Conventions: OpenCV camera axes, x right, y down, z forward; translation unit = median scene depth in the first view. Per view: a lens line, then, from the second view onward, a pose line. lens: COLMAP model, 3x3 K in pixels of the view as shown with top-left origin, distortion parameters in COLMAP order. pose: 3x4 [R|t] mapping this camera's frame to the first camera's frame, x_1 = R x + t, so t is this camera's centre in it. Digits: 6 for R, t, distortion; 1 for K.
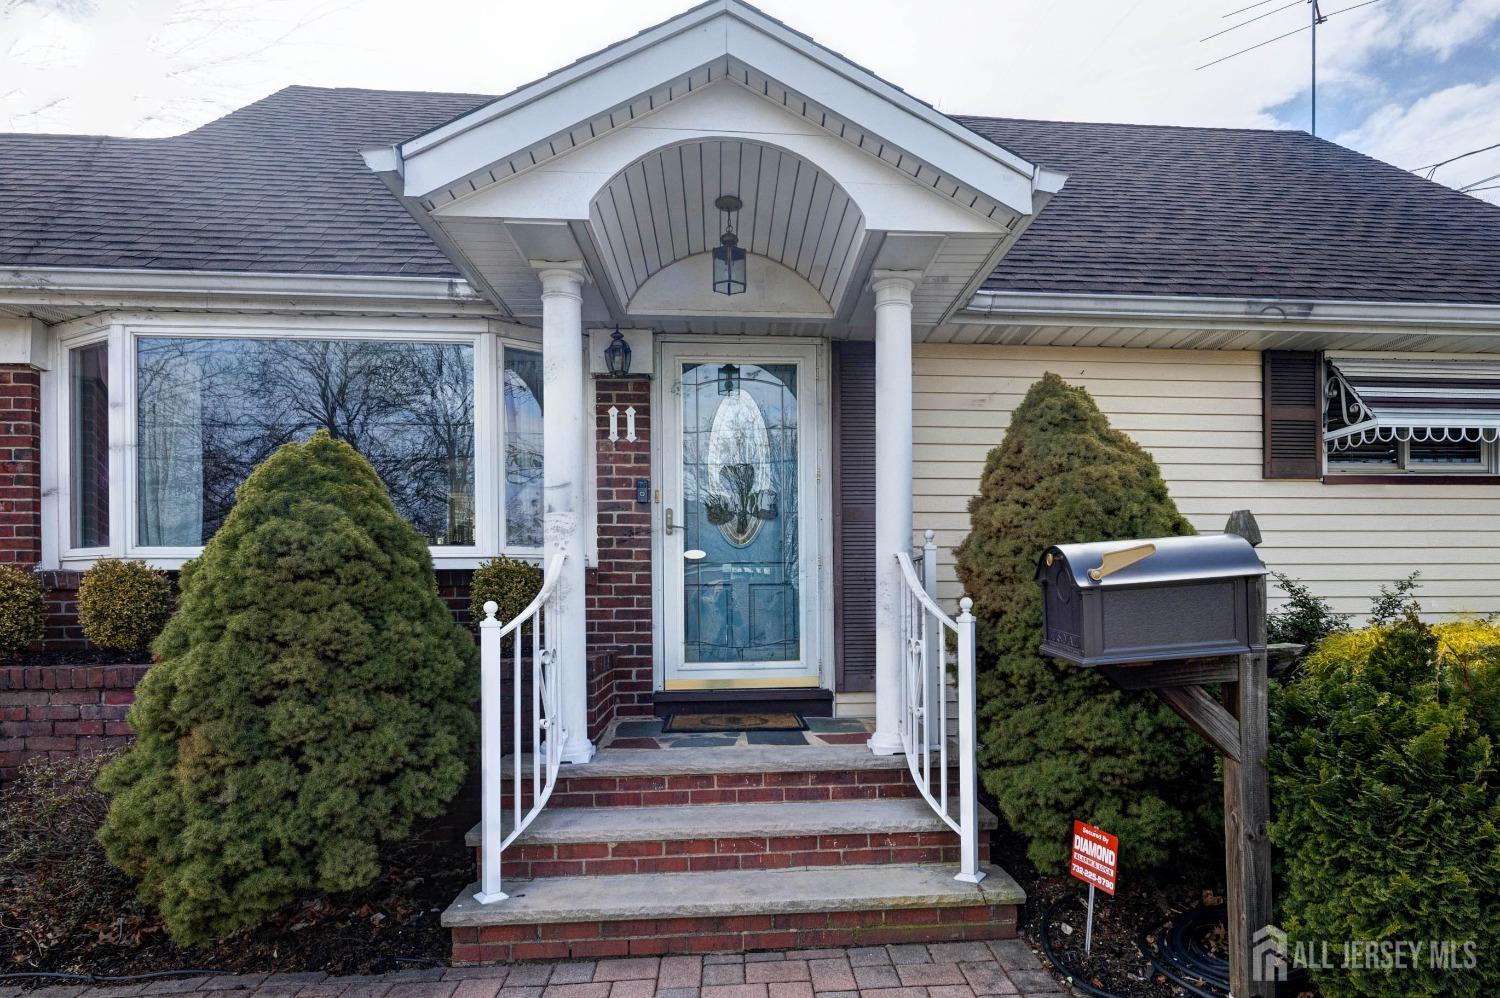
lens RADIAL K [[804.5, 0, 808.3], [0, 804.5, 598.0], [0, 0, 1]] dist [0.000669, -0.000389]
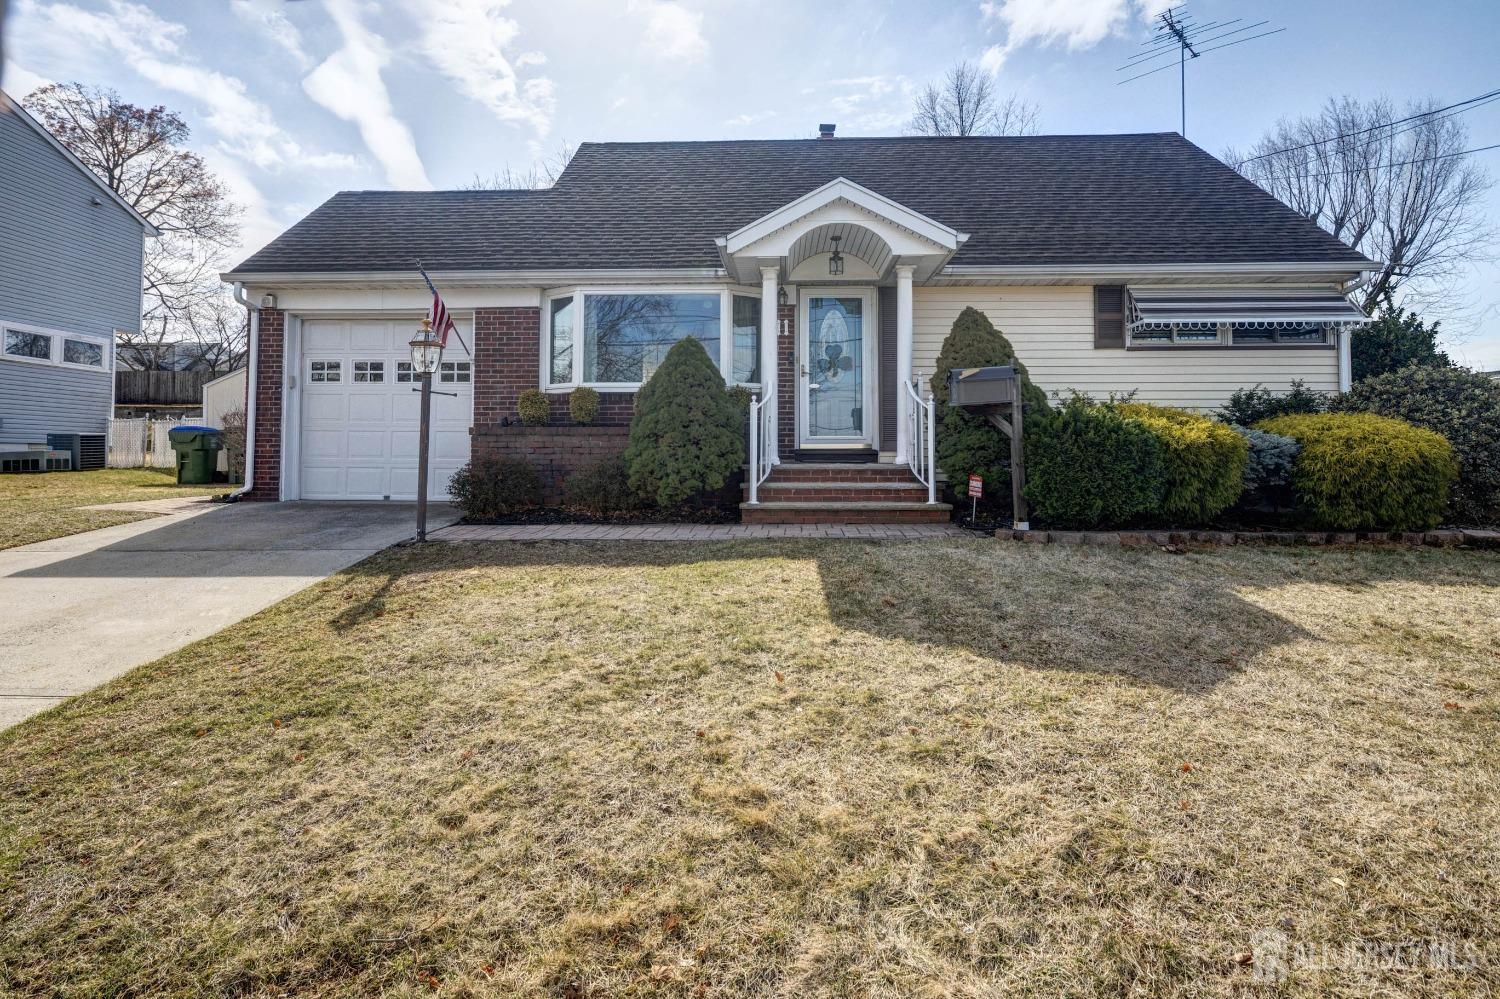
lens RADIAL K [[721.0, 0, 757.3], [0, 721.0, 437.0], [0, 0, 1]] dist [-0.001129, -0.000204]
pose [[0.991575, 0.004472, -0.129455, -0.046816], [-0.008679, 0.999452, -0.031950, 0.169456], [0.129242, 0.032805, 0.991070, -1.092213]]
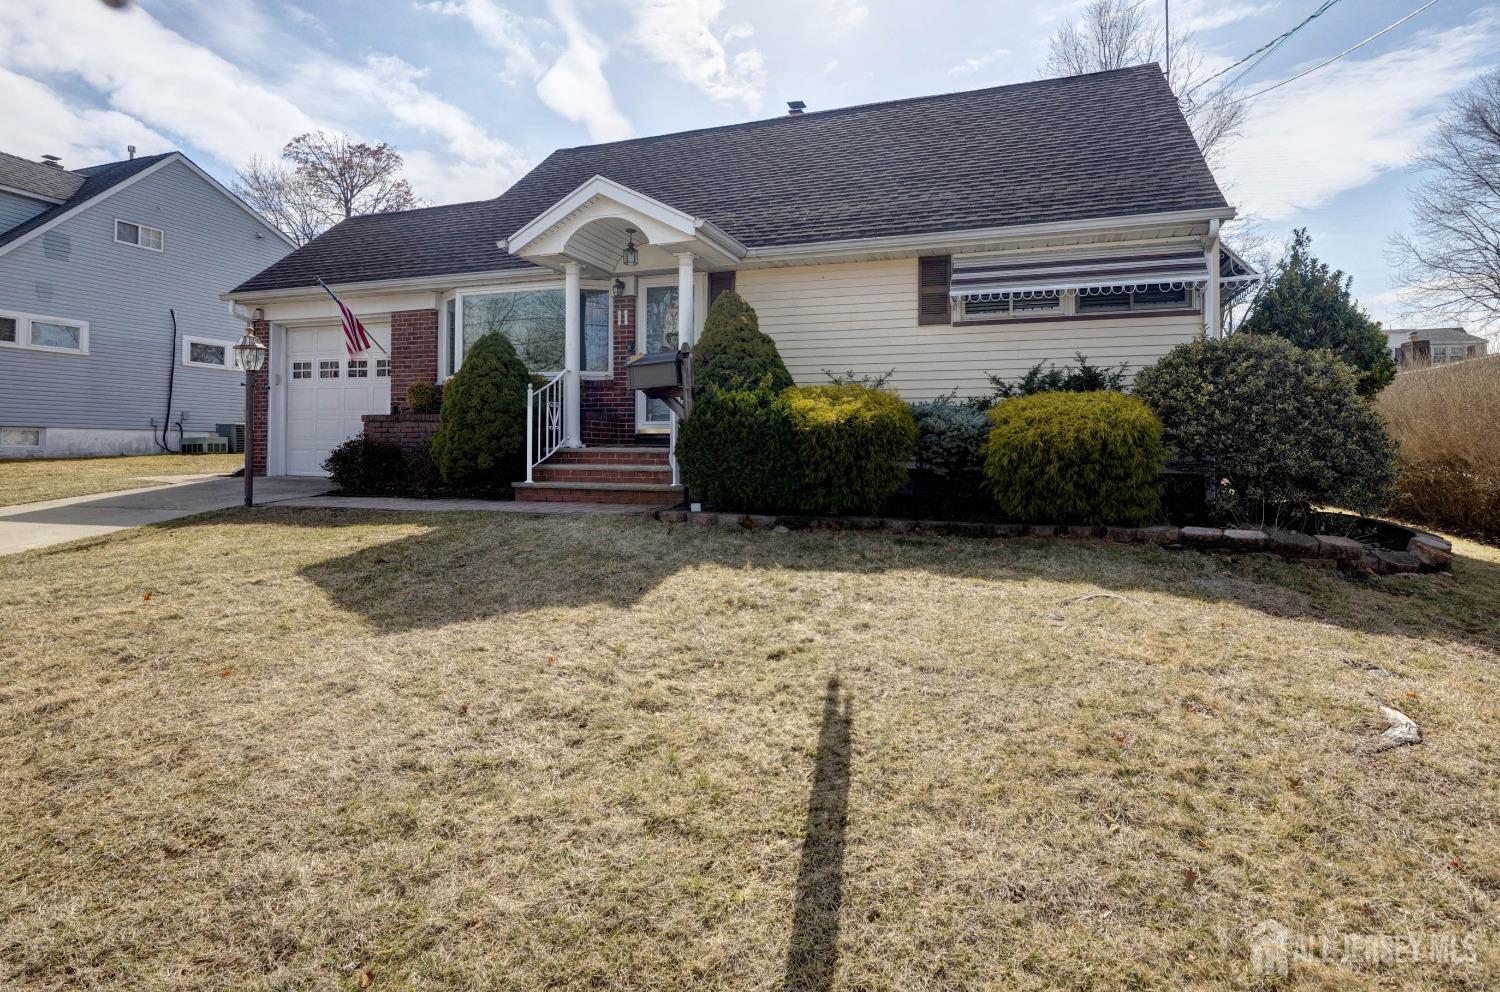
lens RADIAL K [[763.3, 0, 776.7], [0, 763.3, 439.9], [0, 0, 1]] dist [0.003419, 0.000147]
pose [[0.910721, 0.008411, -0.412937, 1.224845], [-0.014665, 0.999821, -0.011980, 0.177014], [0.412762, 0.016966, 0.910681, -0.919745]]
